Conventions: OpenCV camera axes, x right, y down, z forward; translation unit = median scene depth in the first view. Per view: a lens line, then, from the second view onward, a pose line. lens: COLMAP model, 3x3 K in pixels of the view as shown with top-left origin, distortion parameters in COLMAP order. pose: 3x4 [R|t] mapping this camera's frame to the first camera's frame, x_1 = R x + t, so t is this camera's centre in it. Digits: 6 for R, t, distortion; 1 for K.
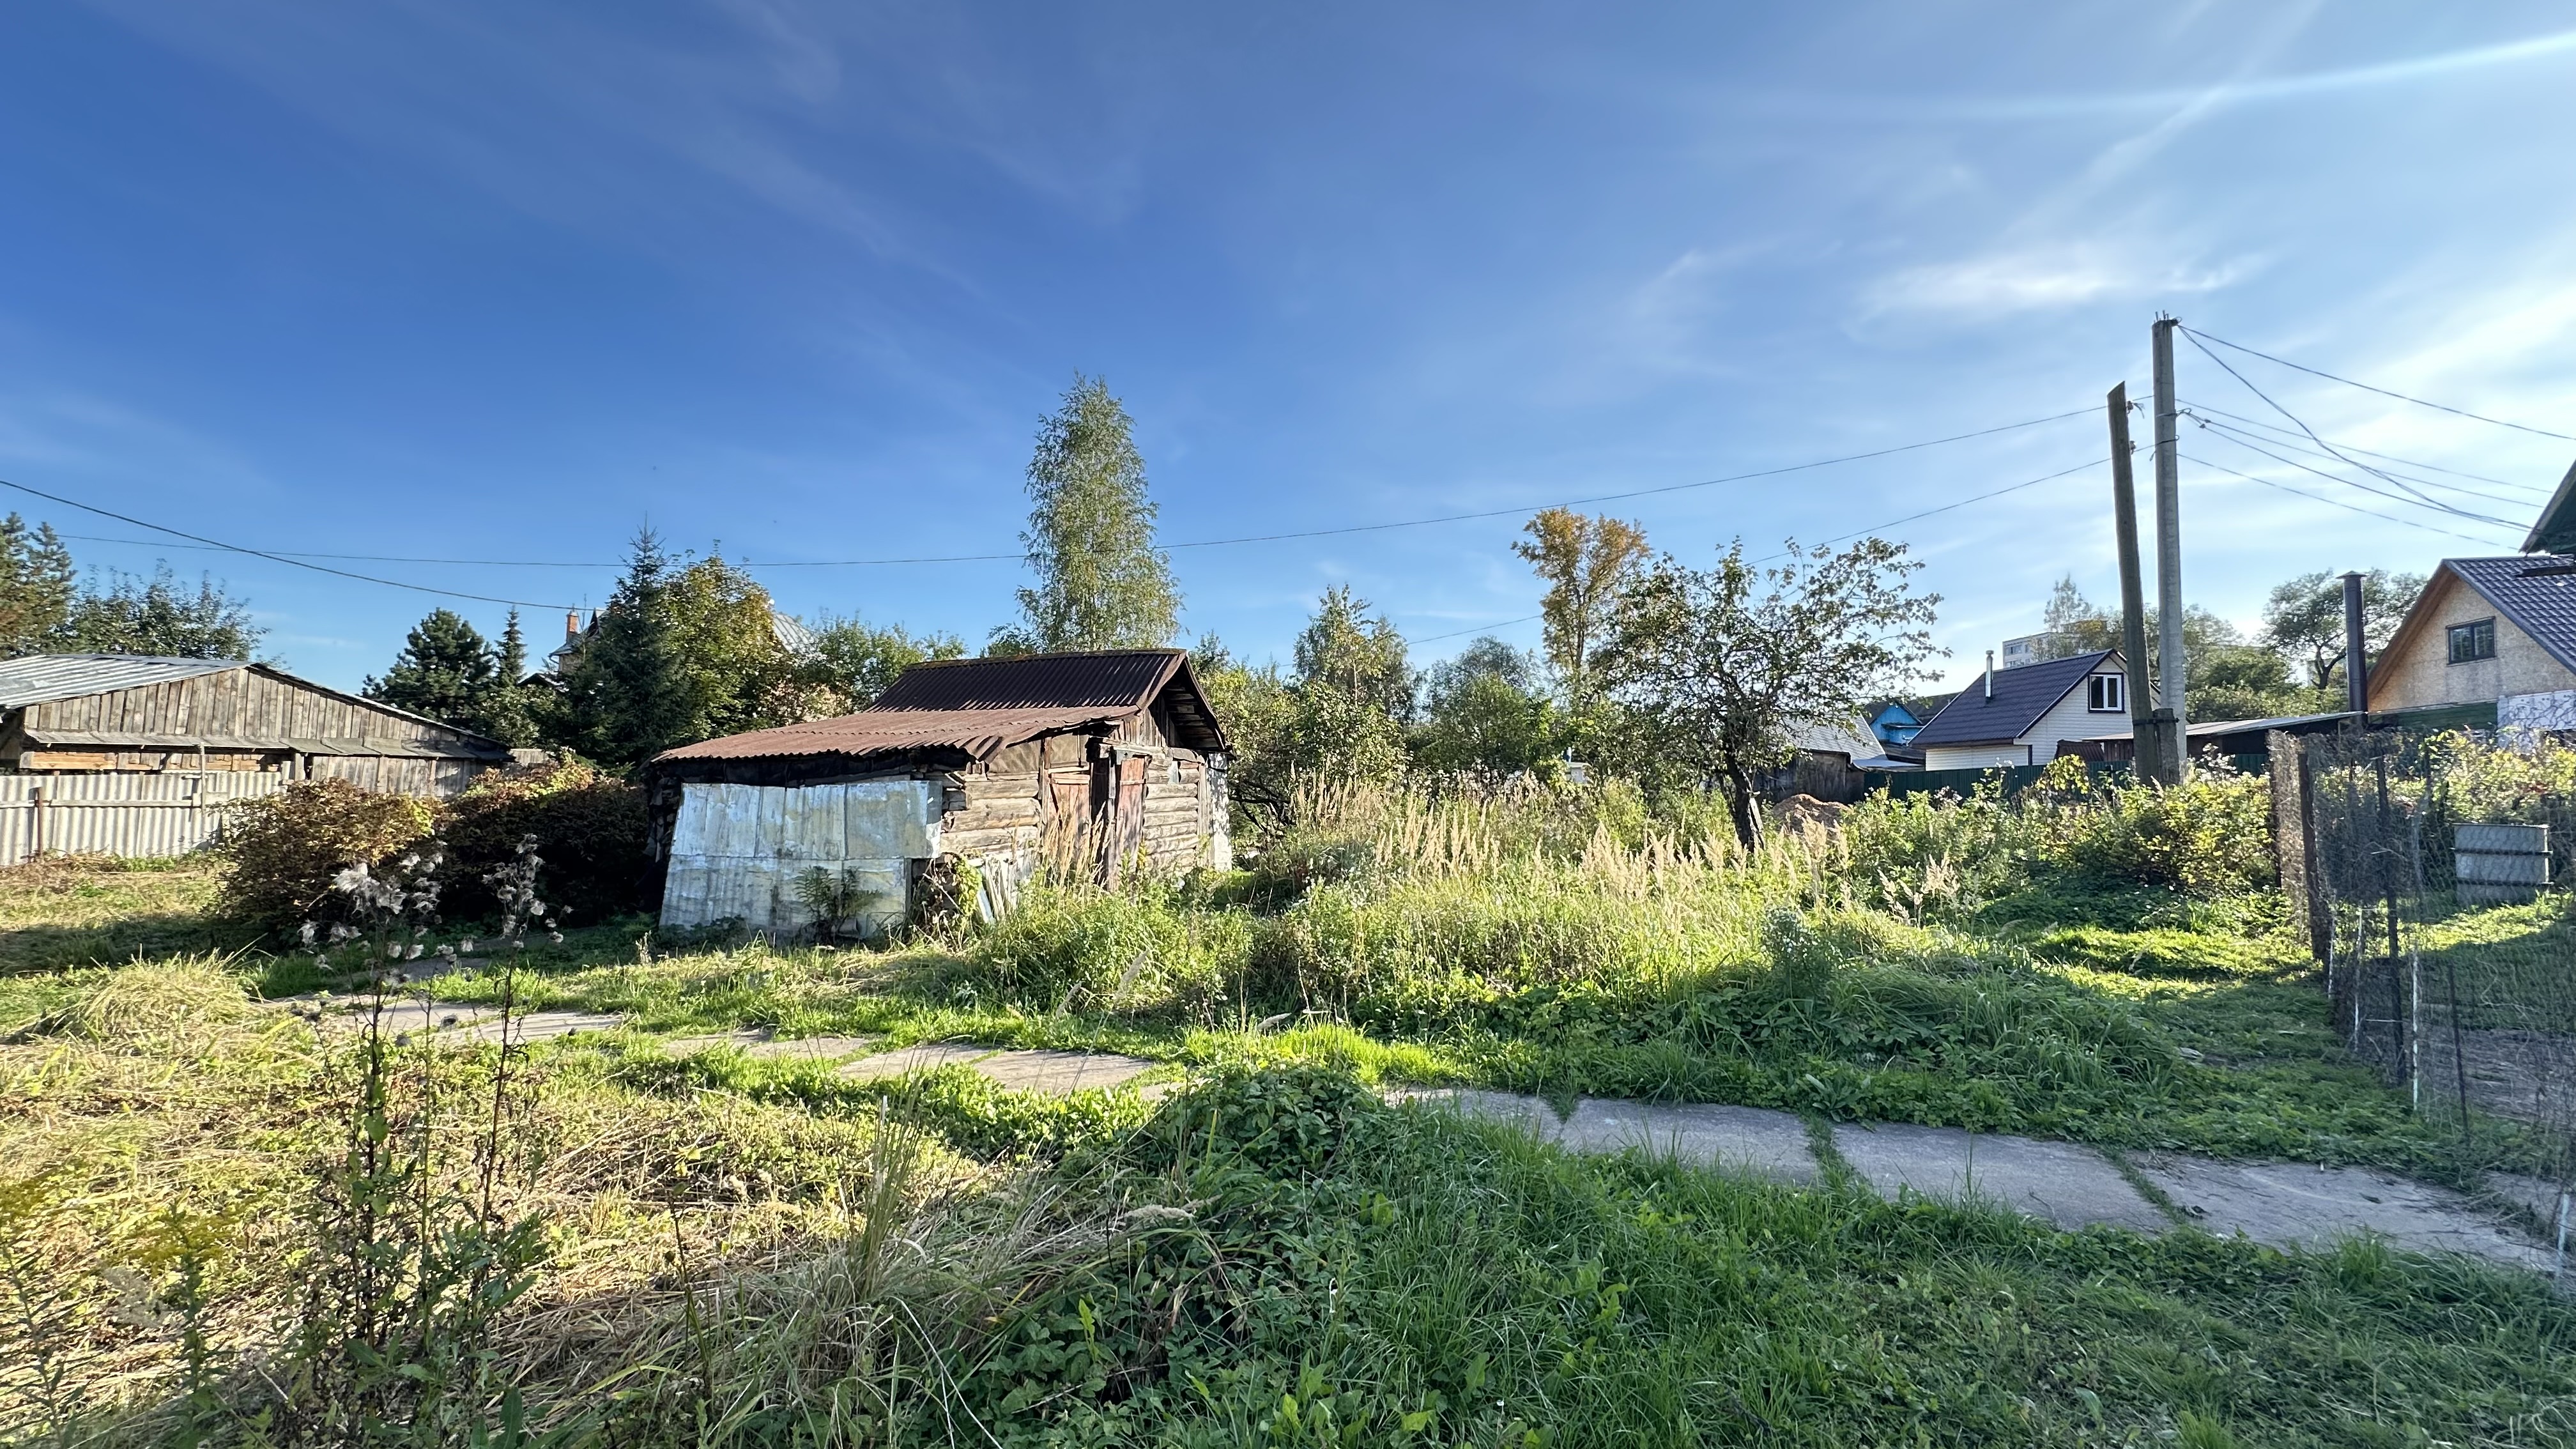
lens RADIAL K [[1023.8, 0, 1290.5], [0, 1023.8, 723.5], [0, 0, 1]] dist [-0.003653, 0.000815]
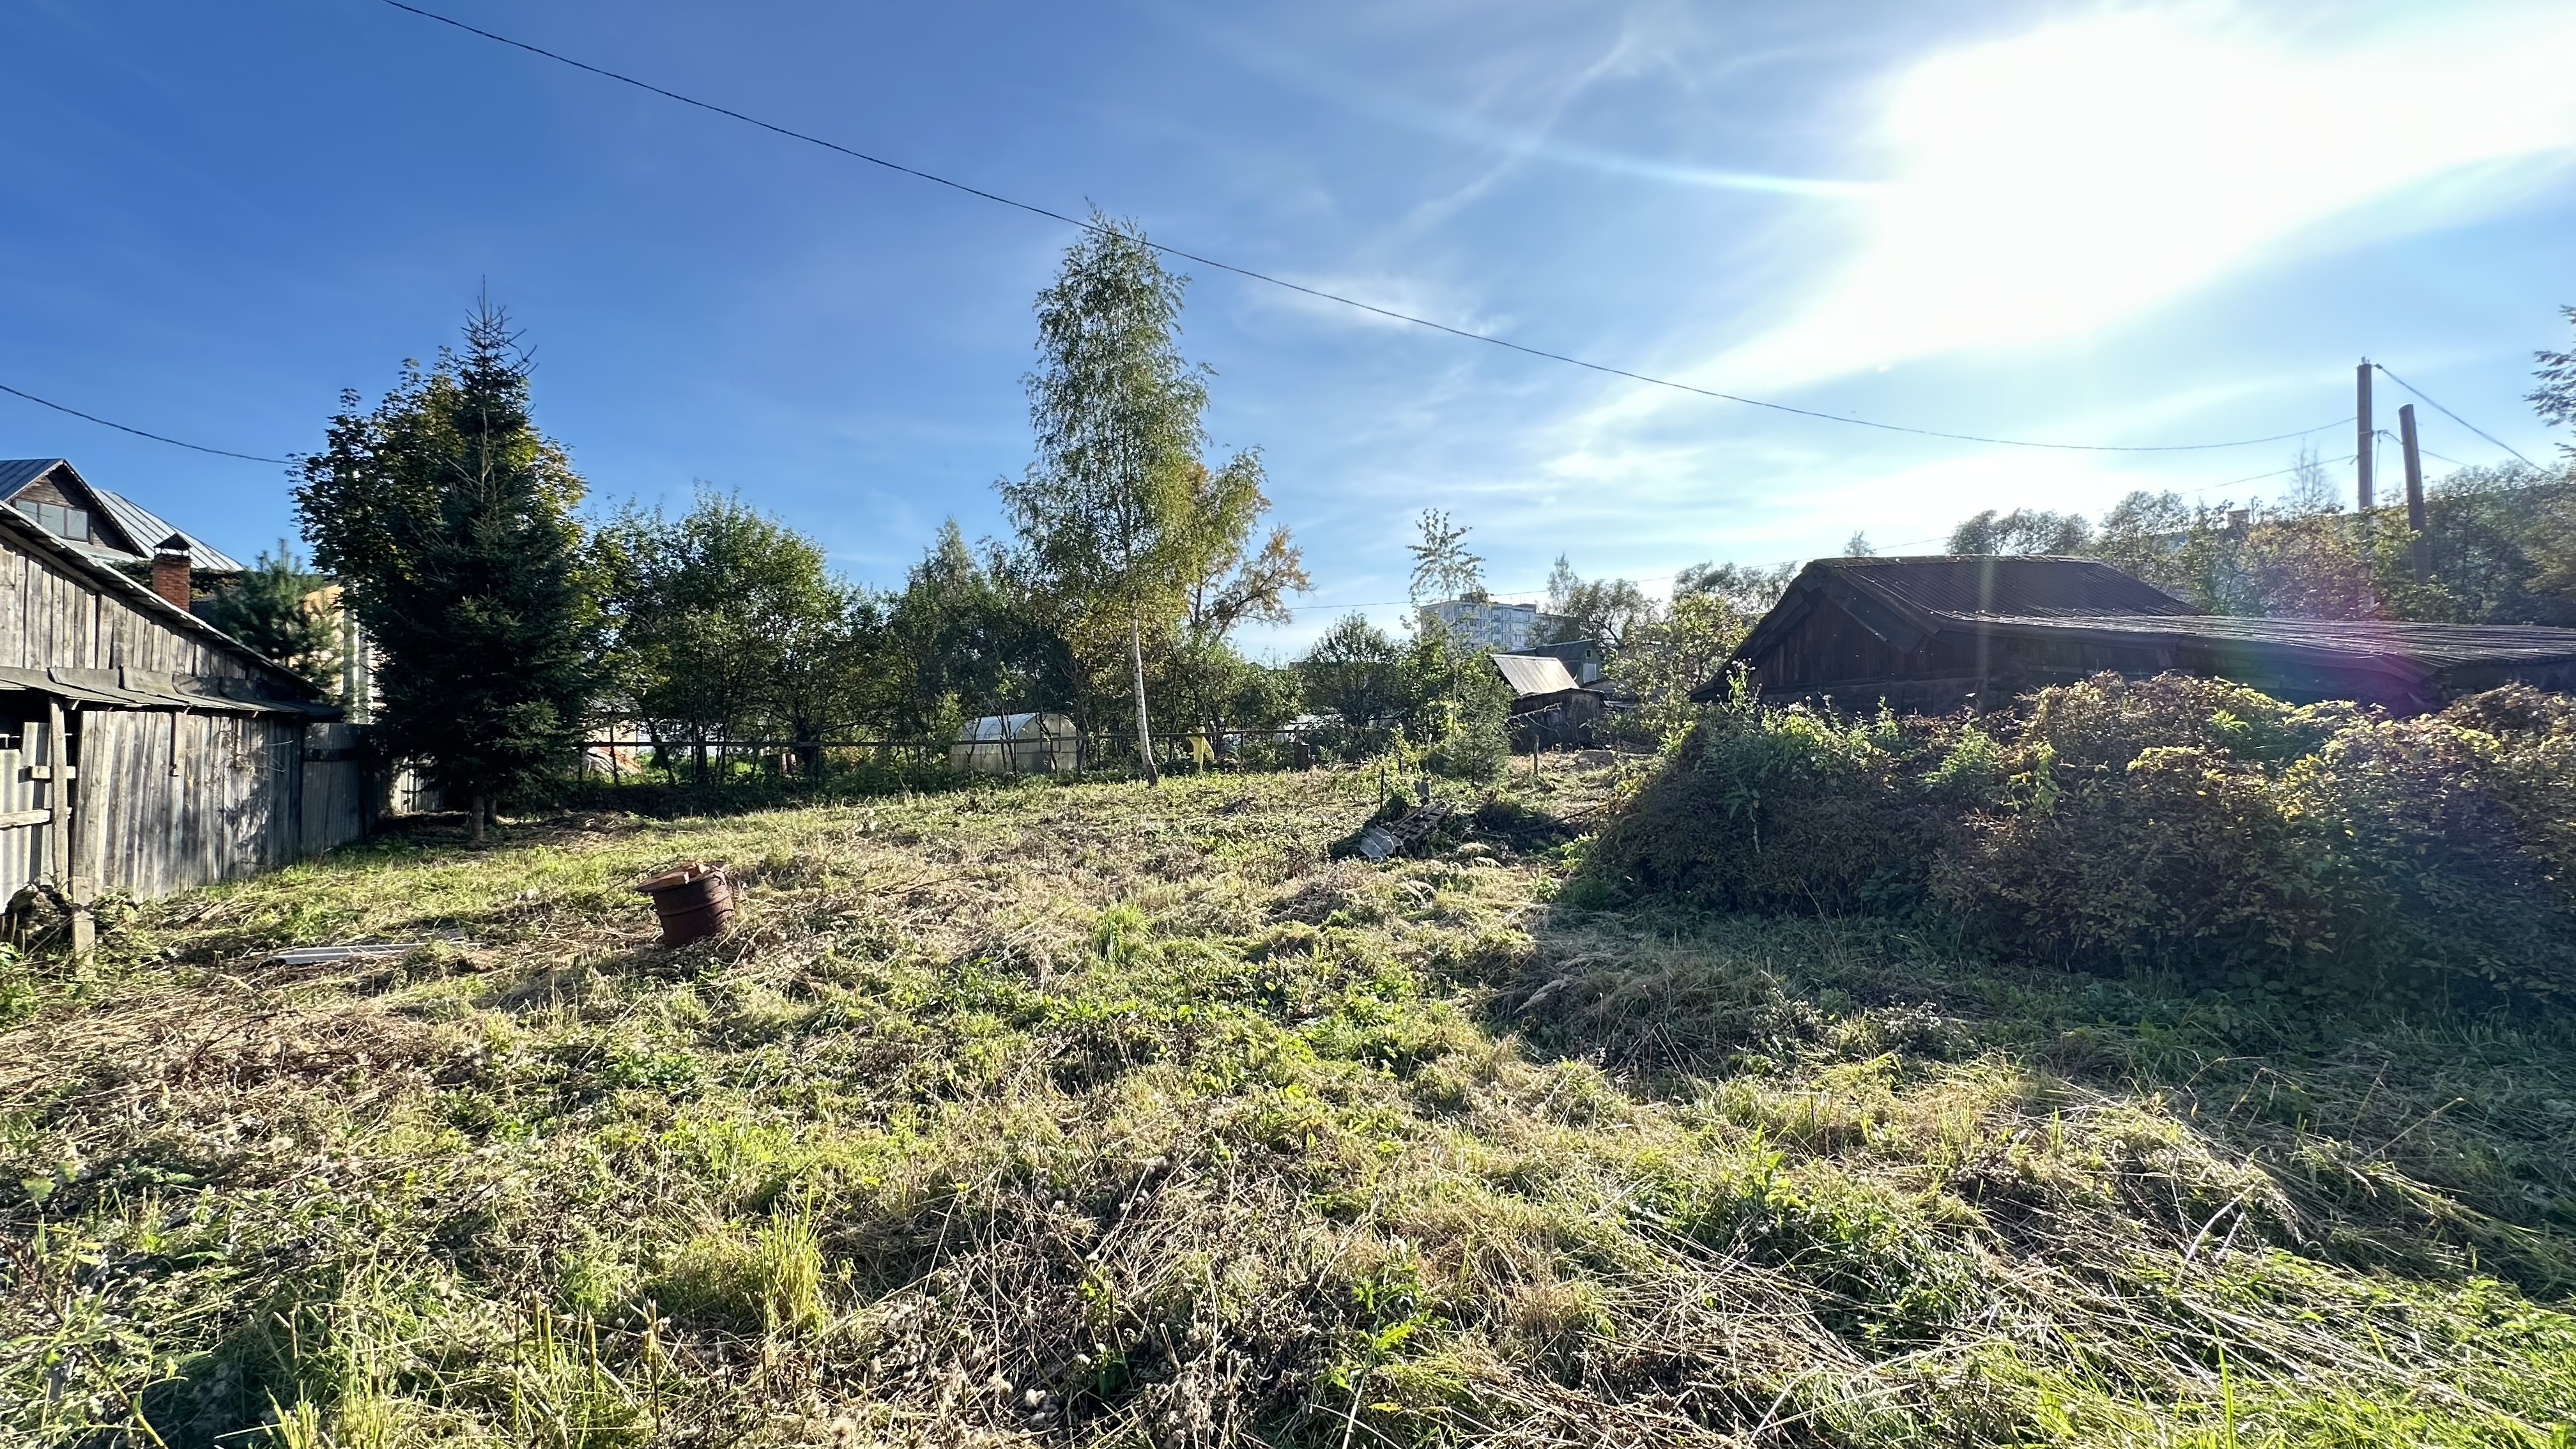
lens RADIAL K [[1041.7, 0, 1288.0], [0, 1041.7, 724.5], [0, 0, 1]] dist [-0.001254, 0.000120]
pose [[0.852170, -0.024512, 0.522691, -1.665485], [0.000763, 0.998959, 0.045604, 0.041267], [-0.523265, -0.038464, 0.851301, 0.796177]]
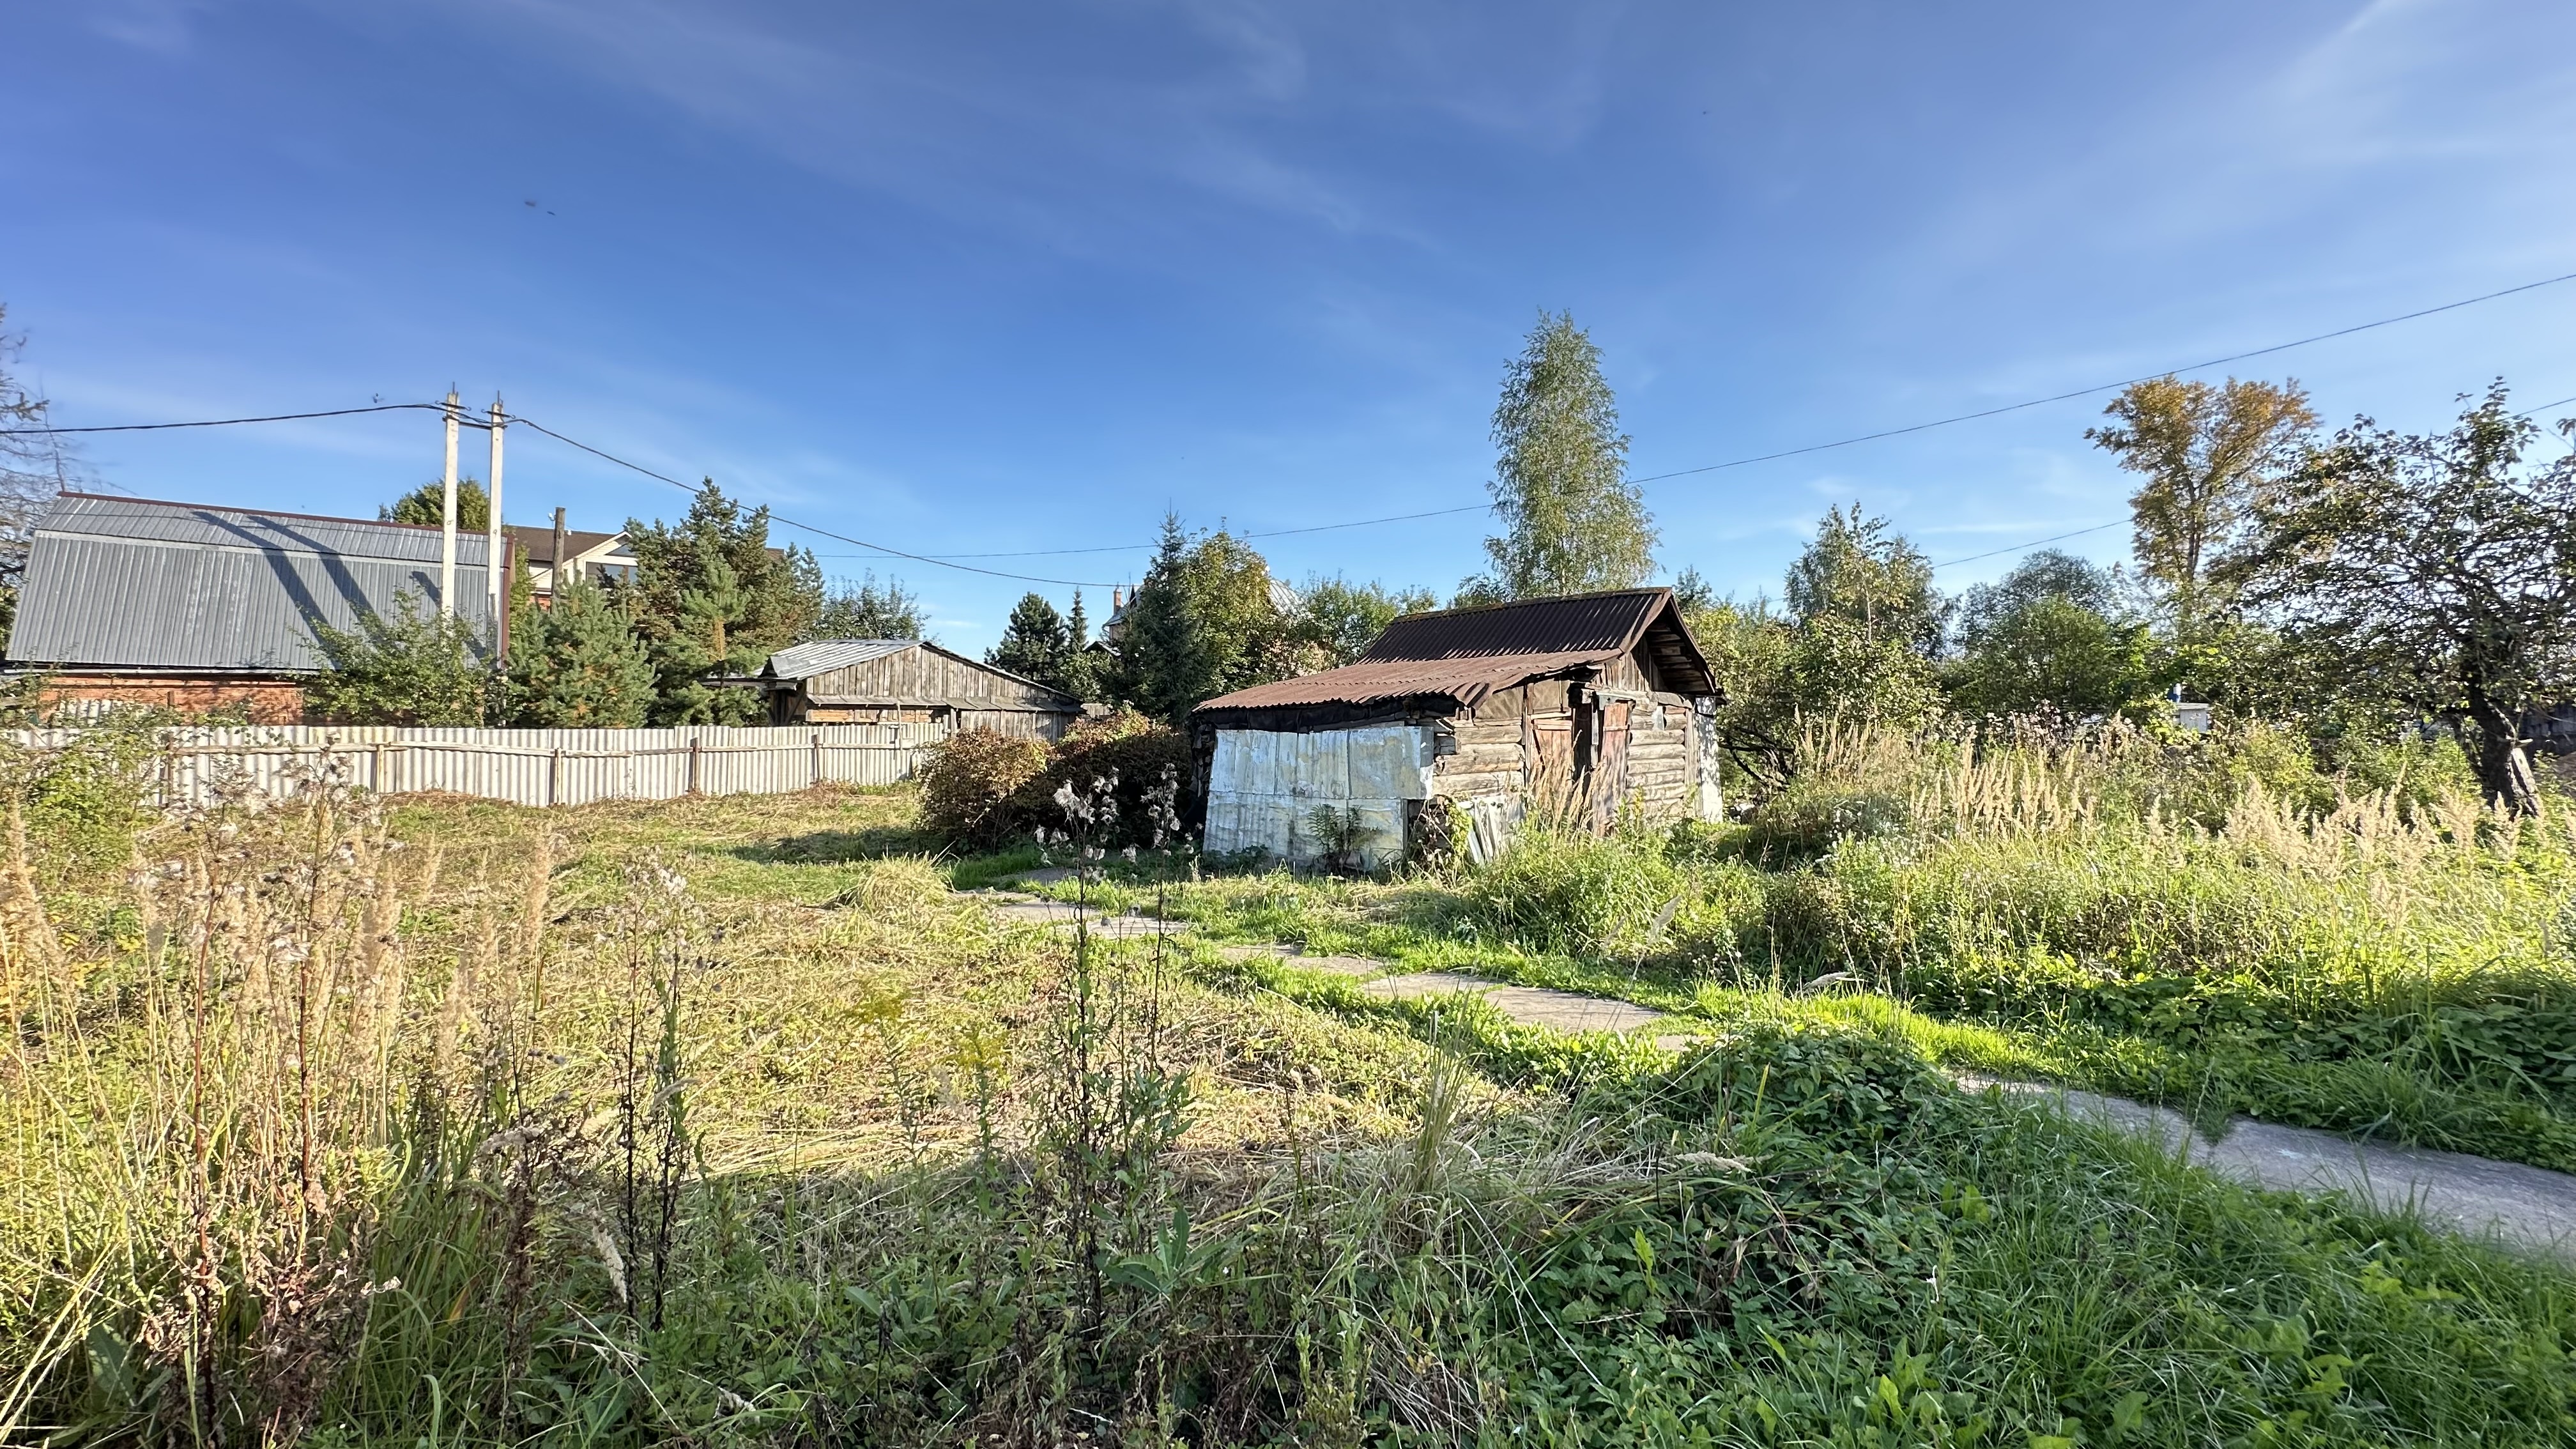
lens RADIAL K [[1023.1, 0, 1292.3], [0, 1023.1, 722.8], [0, 0, 1]] dist [-0.001437, 0.000533]
pose [[0.903043, -0.005385, -0.429516, -0.020638], [0.026846, 0.998674, 0.043921, 0.002284], [0.428710, -0.051193, 0.901991, -0.008632]]
